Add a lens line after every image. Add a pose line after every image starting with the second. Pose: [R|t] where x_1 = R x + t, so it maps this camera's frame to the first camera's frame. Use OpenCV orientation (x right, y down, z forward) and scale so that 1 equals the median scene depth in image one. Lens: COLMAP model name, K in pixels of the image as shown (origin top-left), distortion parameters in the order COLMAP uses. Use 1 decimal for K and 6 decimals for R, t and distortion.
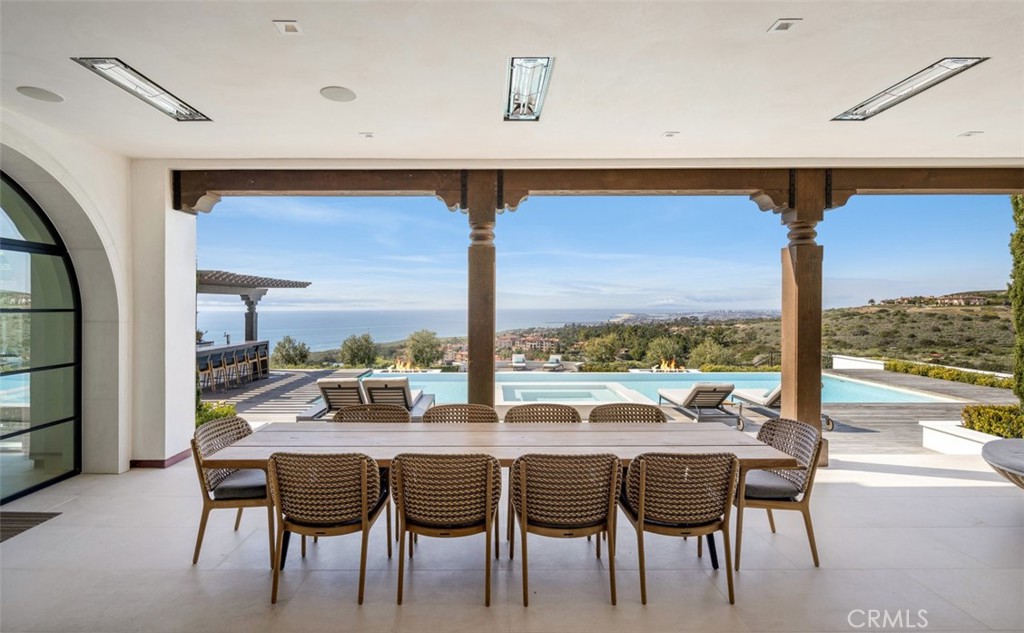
lens RADIAL K [[523.3, 0, 511.2], [0, 523.3, 314.2], [0, 0, 1]] dist [0.004507, -0.000078]
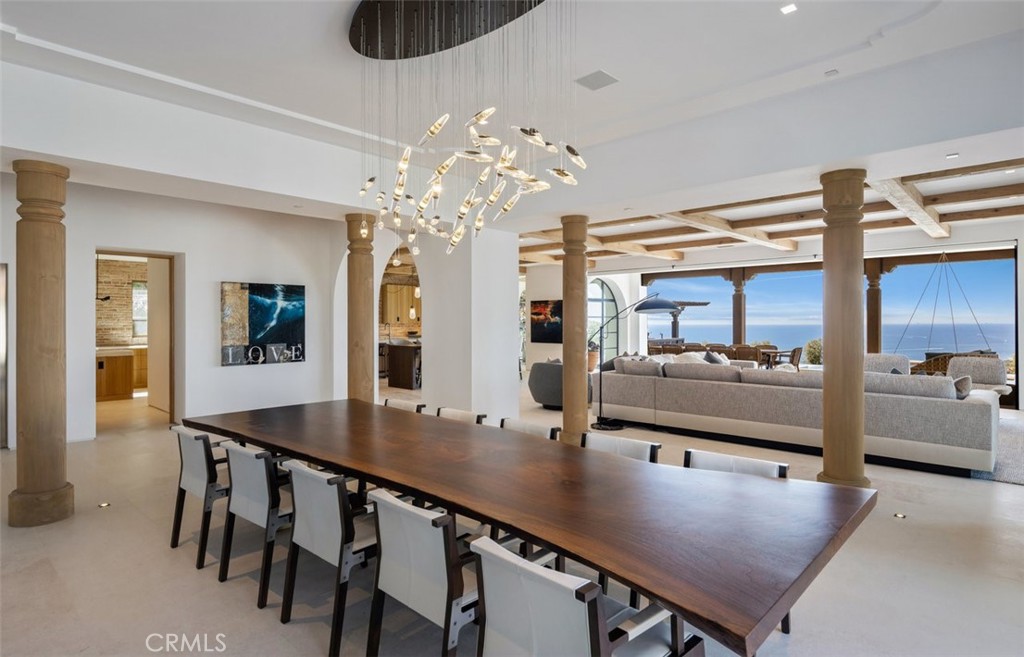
lens RADIAL K [[532.8, 0, 513.4], [0, 532.8, 325.8], [0, 0, 1]] dist [-0.000009, 0.000032]
pose [[0.706092, 0.008191, -0.708073, 1.092631], [-0.011415, 0.999935, 0.000184, 0.051851], [0.708028, 0.007953, 0.706139, -1.818402]]
